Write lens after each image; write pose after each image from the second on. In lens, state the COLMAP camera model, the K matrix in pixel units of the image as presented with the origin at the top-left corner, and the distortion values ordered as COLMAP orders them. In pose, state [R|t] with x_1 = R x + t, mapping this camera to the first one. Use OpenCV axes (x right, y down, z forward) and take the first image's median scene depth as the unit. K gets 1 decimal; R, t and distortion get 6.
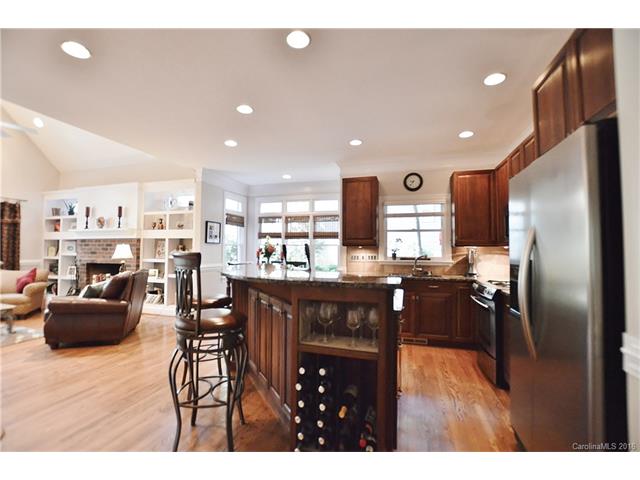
lens RADIAL K [[288.6, 0, 324.6], [0, 288.6, 238.6], [0, 0, 1]] dist [-0.028046, 0.000616]
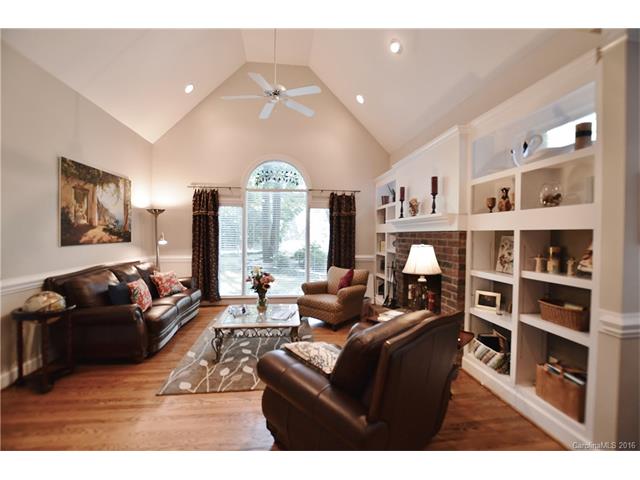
lens RADIAL K [[288.6, 0, 324.6], [0, 288.6, 238.6], [0, 0, 1]] dist [-0.028046, 0.000616]
pose [[0.418667, 0.011703, -0.908064, -0.268173], [0.028884, 0.999239, 0.026195, -0.007670], [0.907680, -0.037196, 0.418011, 0.528562]]
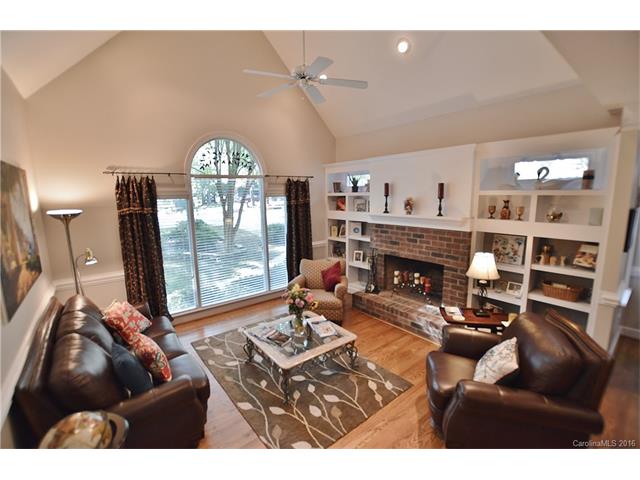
lens RADIAL K [[288.6, 0, 324.6], [0, 288.6, 238.6], [0, 0, 1]] dist [-0.028046, 0.000616]
pose [[0.828002, 0.069059, -0.556456, -0.547425], [0.042205, 0.981896, 0.184659, -0.118429], [0.559134, -0.176383, 0.810097, 0.260049]]
